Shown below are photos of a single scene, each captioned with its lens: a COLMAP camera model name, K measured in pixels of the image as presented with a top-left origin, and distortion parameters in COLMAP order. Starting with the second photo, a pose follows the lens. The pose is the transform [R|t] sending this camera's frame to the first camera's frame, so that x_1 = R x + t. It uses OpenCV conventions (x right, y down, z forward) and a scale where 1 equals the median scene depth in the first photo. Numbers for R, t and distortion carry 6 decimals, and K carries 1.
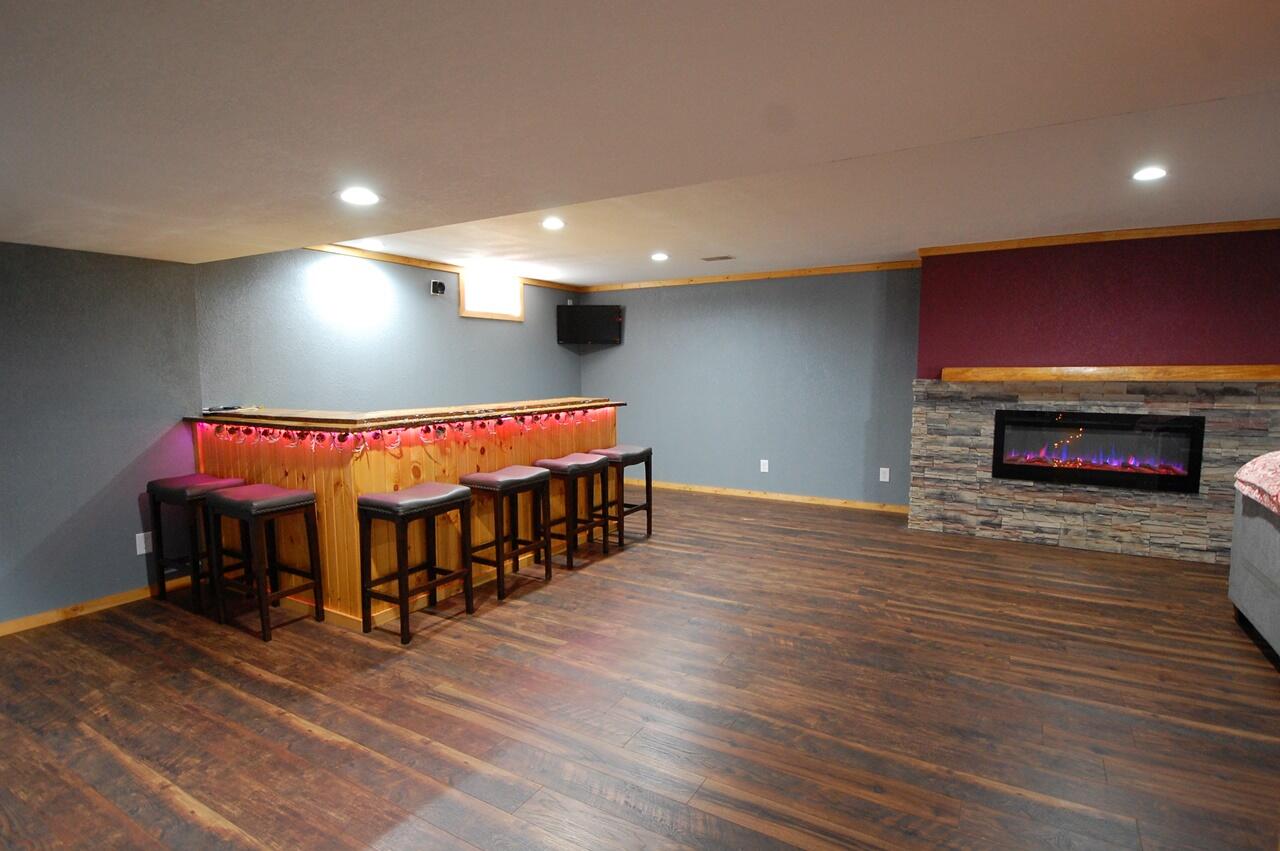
lens RADIAL K [[640.5, 0, 642.5], [0, 640.5, 429.0], [0, 0, 1]] dist [0.023902, -0.028732]
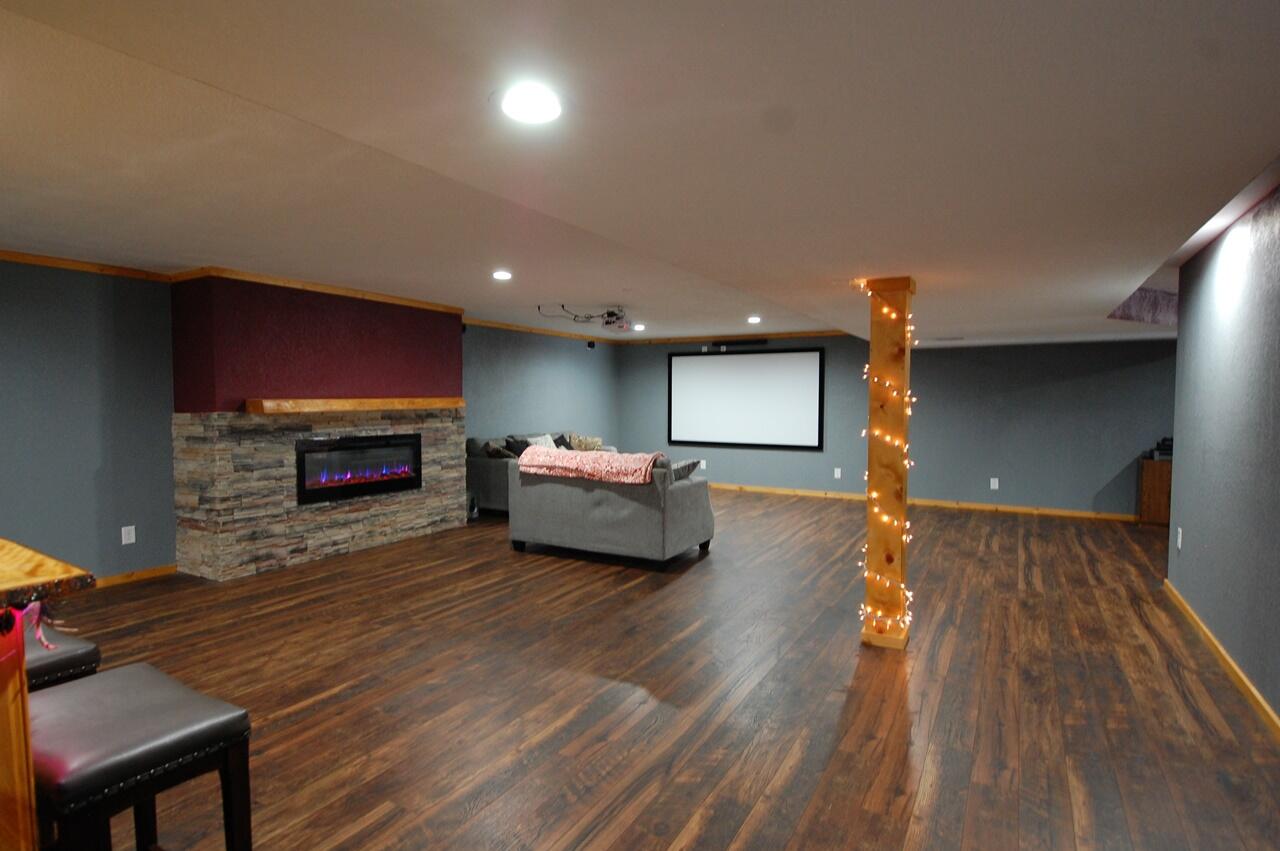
lens RADIAL K [[640.5, 0, 642.5], [0, 640.5, 429.0], [0, 0, 1]] dist [0.023902, -0.028732]
pose [[-0.007052, -0.044344, 0.998991, -0.518445], [0.095228, 0.994446, 0.044815, -0.042348], [-0.995431, 0.095448, -0.002790, 0.464168]]
